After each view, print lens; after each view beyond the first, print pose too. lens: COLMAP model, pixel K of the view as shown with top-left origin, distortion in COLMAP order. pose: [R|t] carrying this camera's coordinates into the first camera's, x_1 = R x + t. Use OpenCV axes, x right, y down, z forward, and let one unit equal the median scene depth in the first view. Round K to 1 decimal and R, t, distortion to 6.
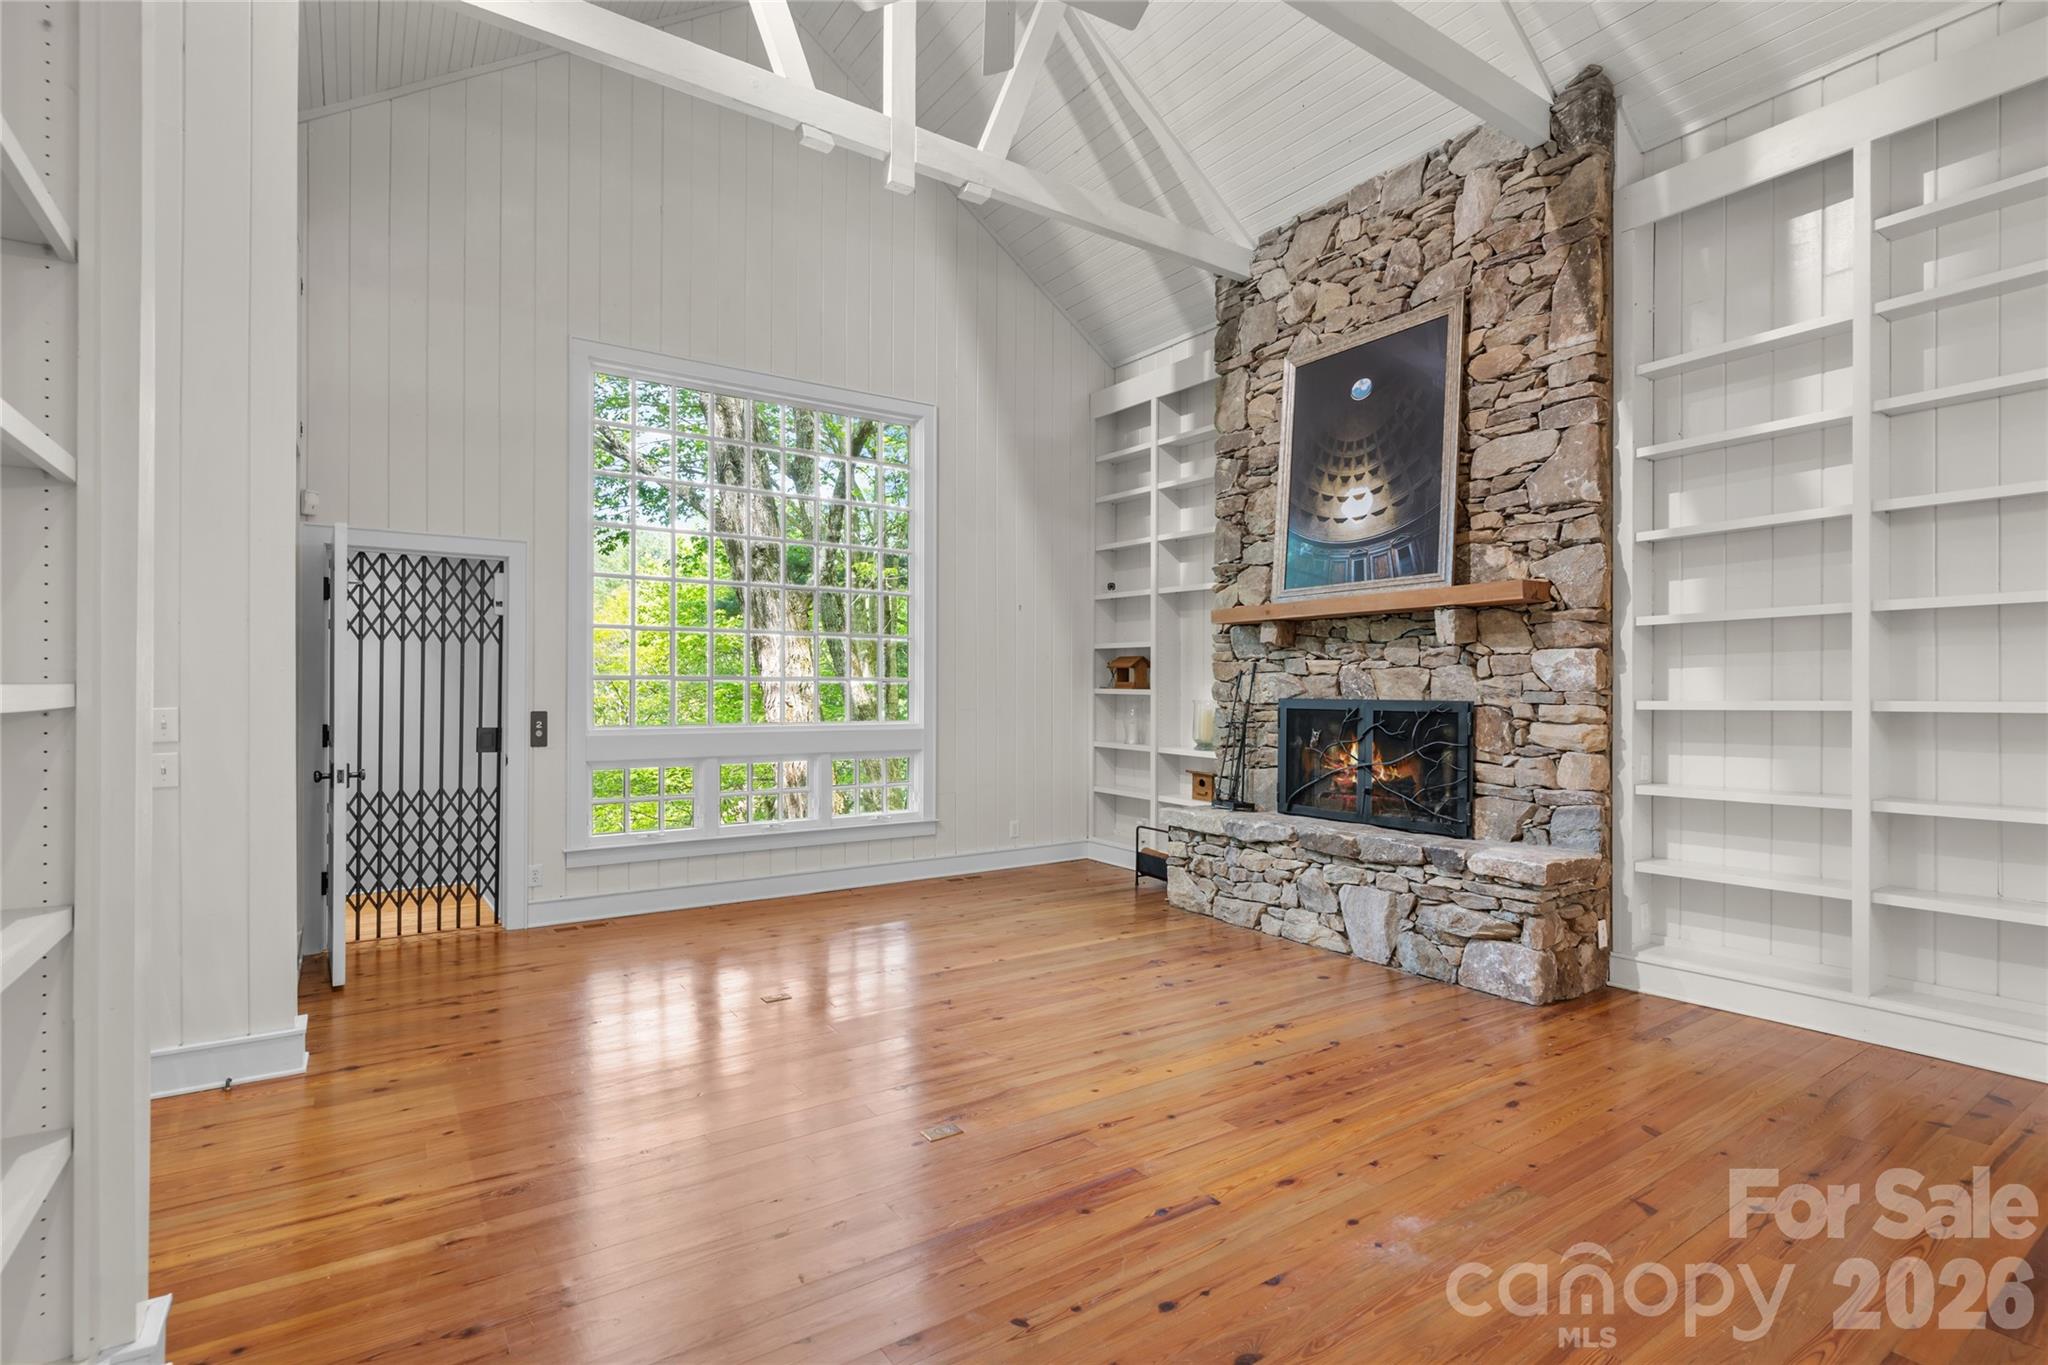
lens RADIAL K [[982.1, 0, 1020.4], [0, 982.1, 691.1], [0, 0, 1]] dist [0.001412, 0.003257]
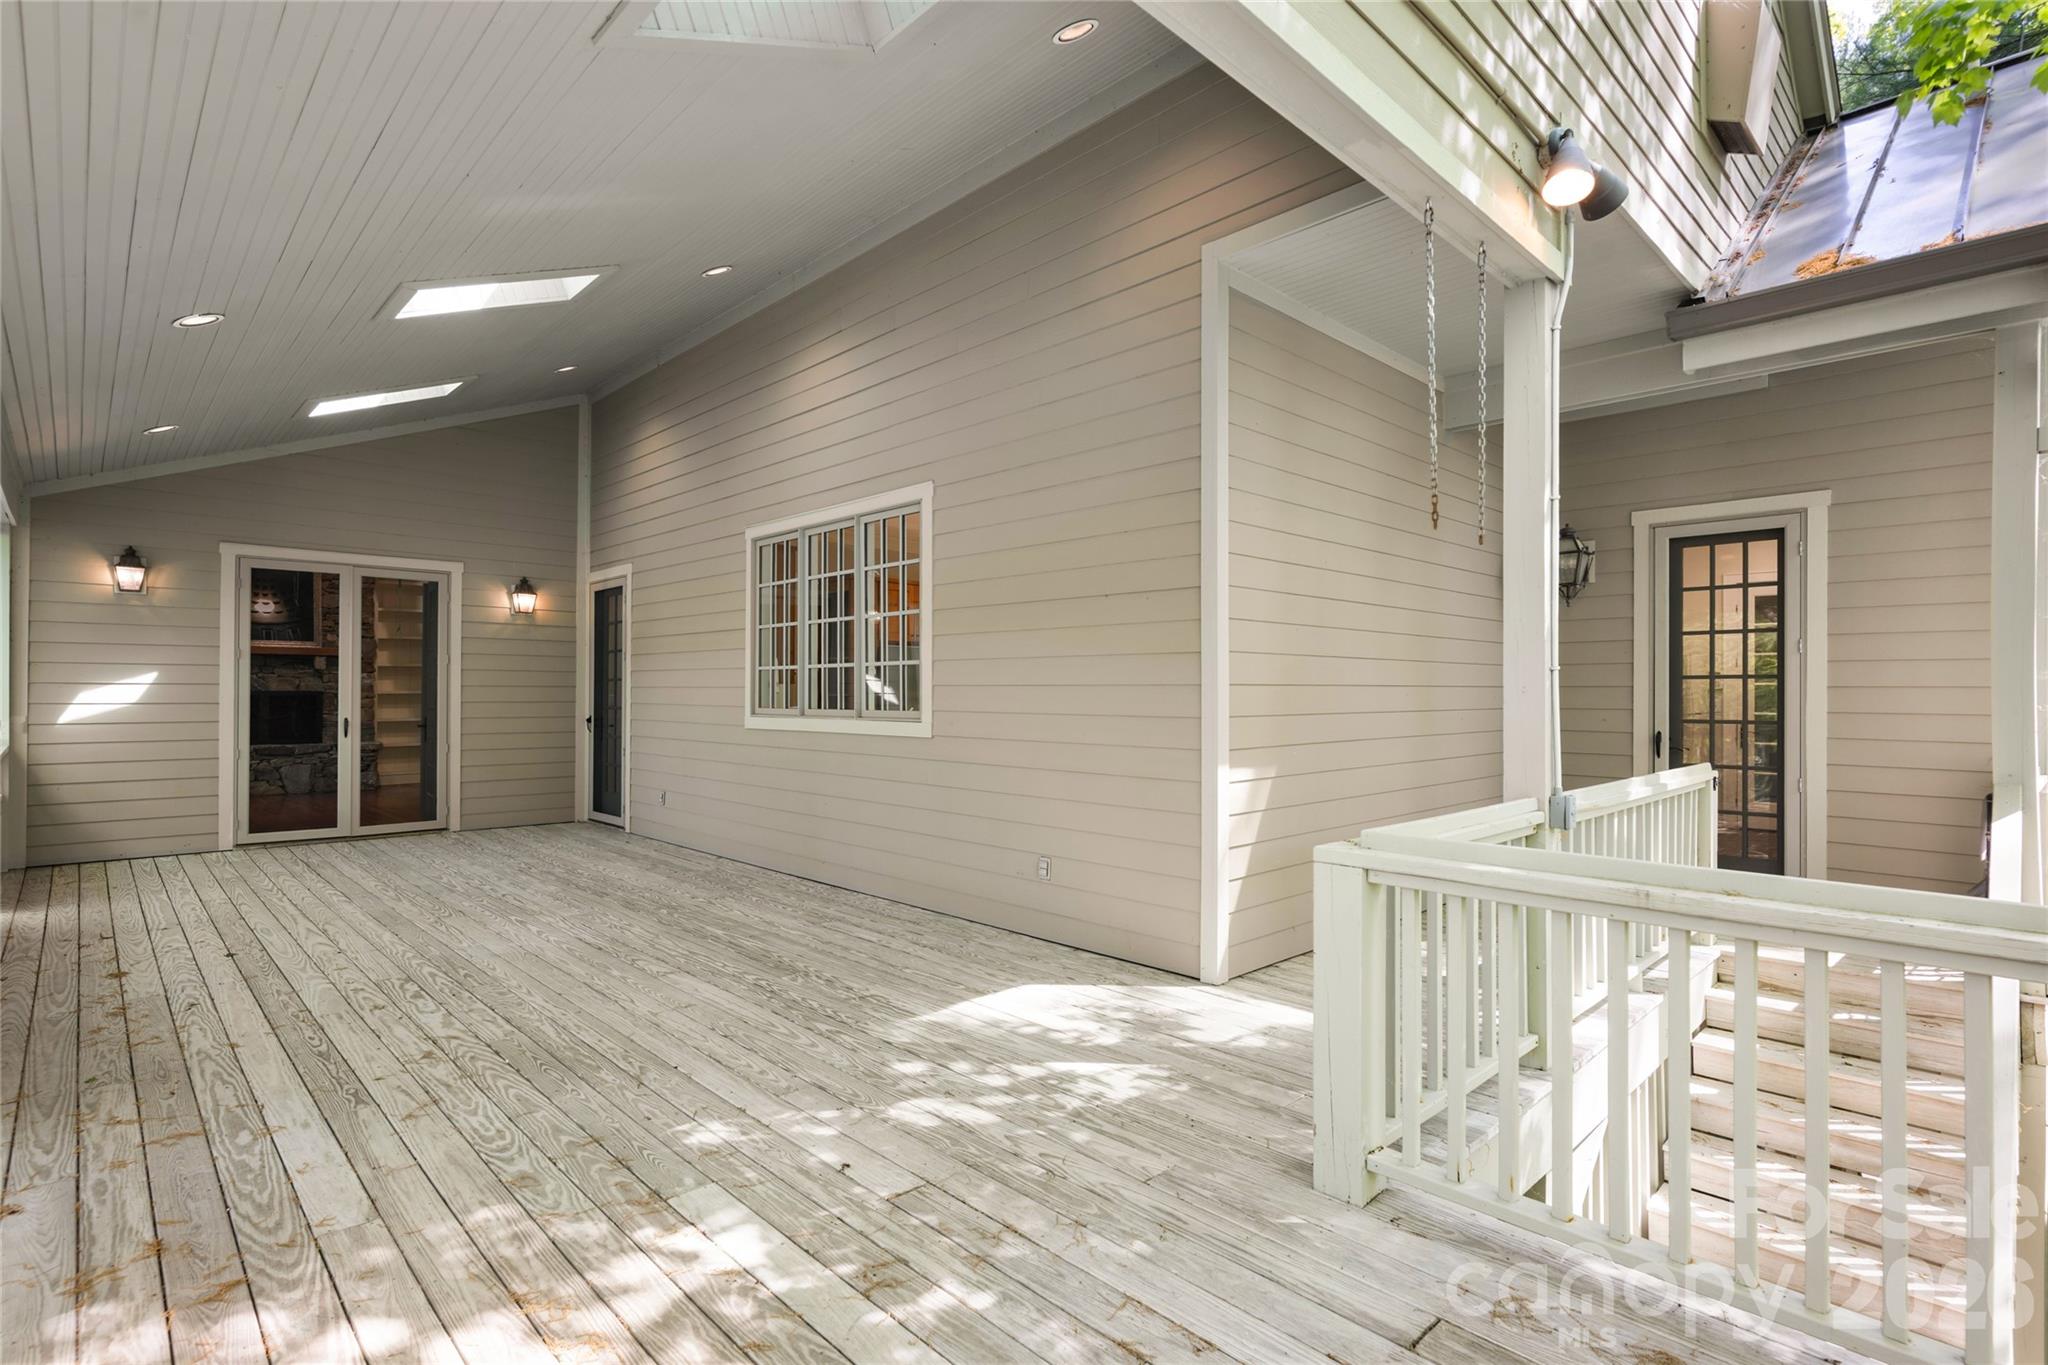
lens RADIAL K [[982.1, 0, 1012.9], [0, 982.1, 680.6], [0, 0, 1]] dist [0.001412, 0.003257]
pose [[-0.161178, 0.001096, 0.986925, -2.370899], [-0.005460, 0.999983, -0.002003, -0.021712], [-0.986910, -0.005711, -0.161170, -0.397085]]
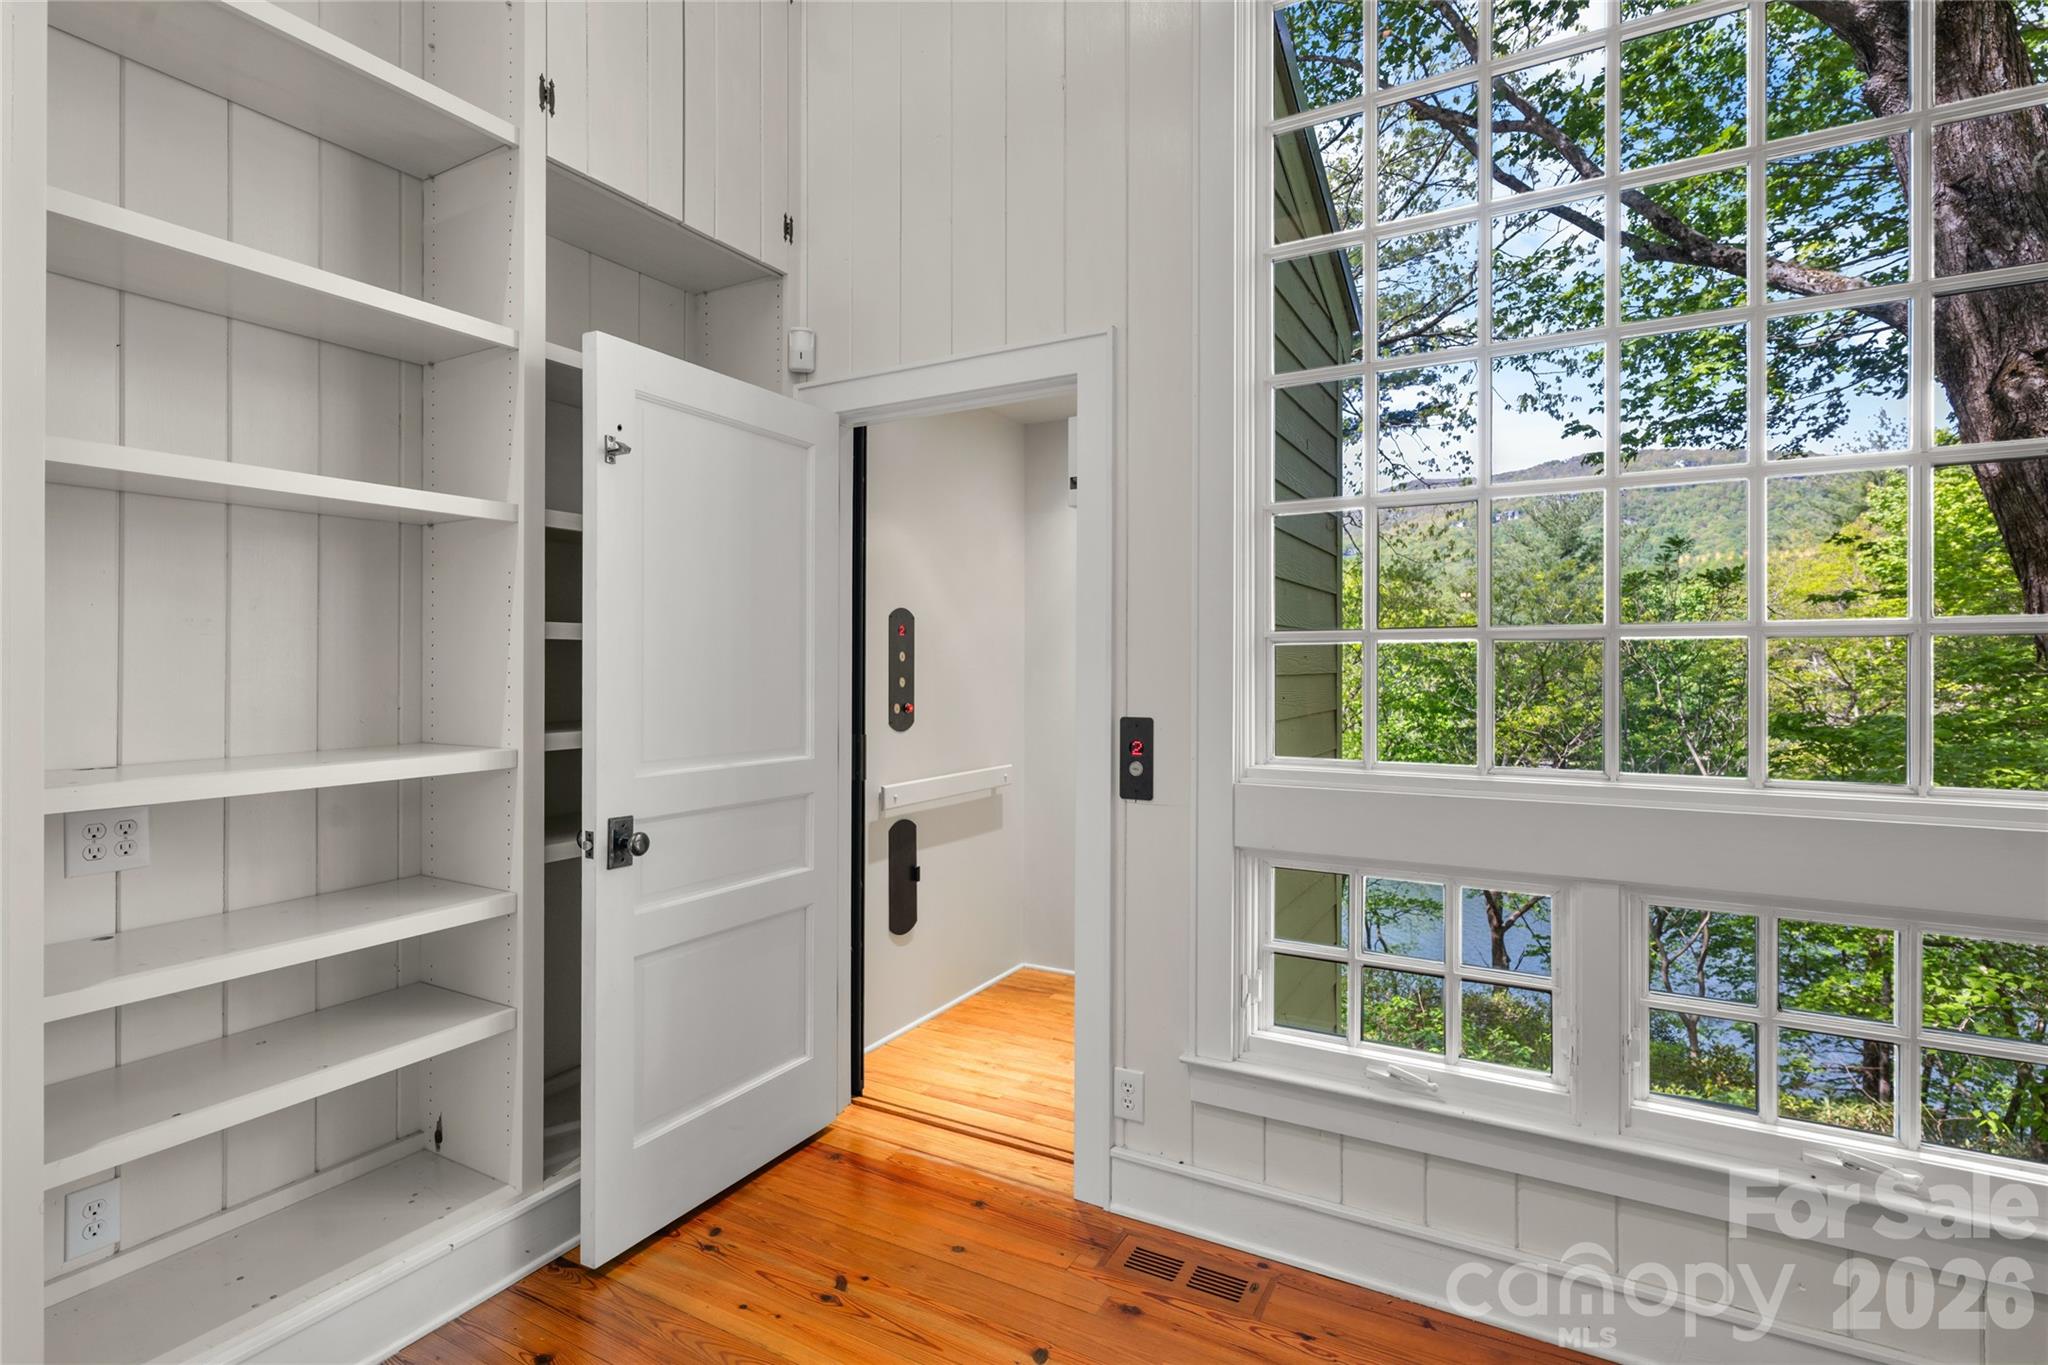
lens RADIAL K [[982.1, 0, 1025.0], [0, 982.1, 677.7], [0, 0, 1]] dist [0.001412, 0.003257]
pose [[0.435316, 0.001164, -0.900277, -0.131466], [0.004159, 0.999986, 0.003304, 0.001306], [0.900268, -0.005183, 0.435305, 0.827474]]
